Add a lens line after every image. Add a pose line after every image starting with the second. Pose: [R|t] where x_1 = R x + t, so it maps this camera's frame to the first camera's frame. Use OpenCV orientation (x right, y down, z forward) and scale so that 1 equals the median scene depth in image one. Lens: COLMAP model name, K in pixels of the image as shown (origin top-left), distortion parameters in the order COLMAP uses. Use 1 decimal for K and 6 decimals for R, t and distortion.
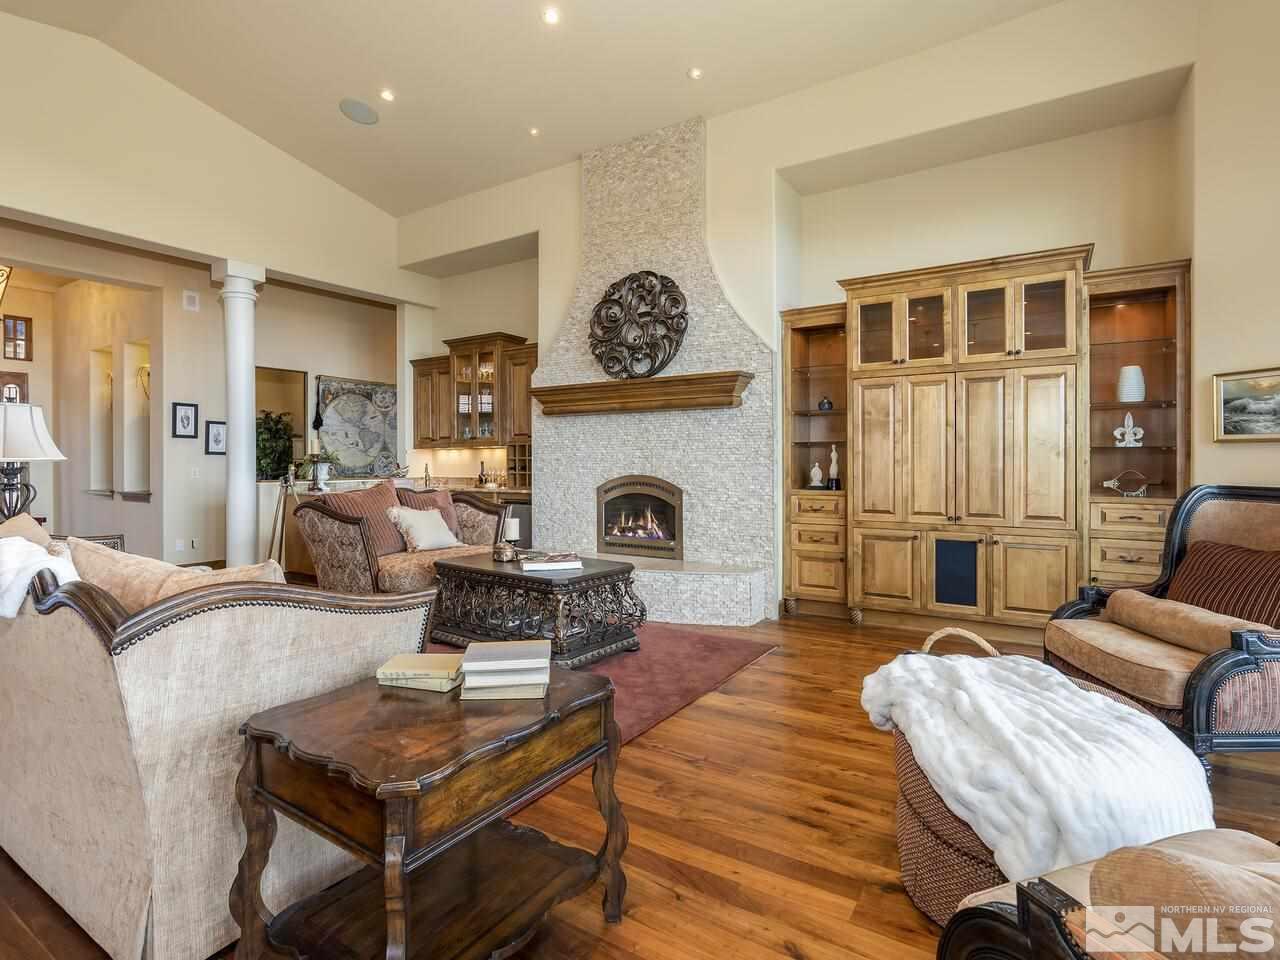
lens RADIAL K [[662.0, 0, 642.3], [0, 662.0, 441.1], [0, 0, 1]] dist [-0.002280, -0.000504]
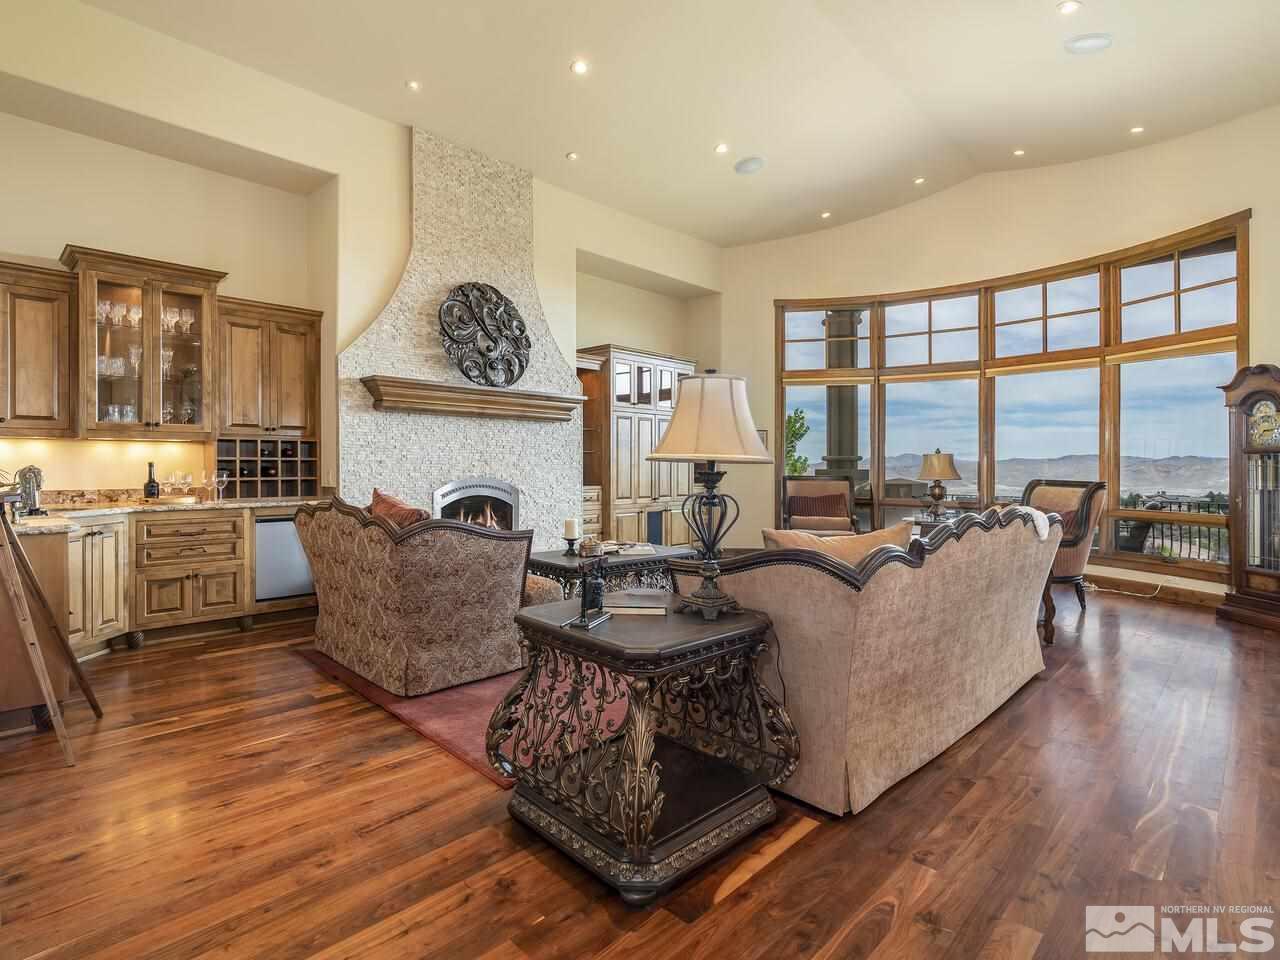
lens RADIAL K [[650.7, 0, 632.7], [0, 650.7, 468.4], [0, 0, 1]] dist [-0.006137, -0.000371]
pose [[0.213284, 0.010451, 0.976934, -0.988842], [-0.024252, 0.999691, -0.005400, 0.038304], [-0.976689, -0.022541, 0.213471, 0.558131]]
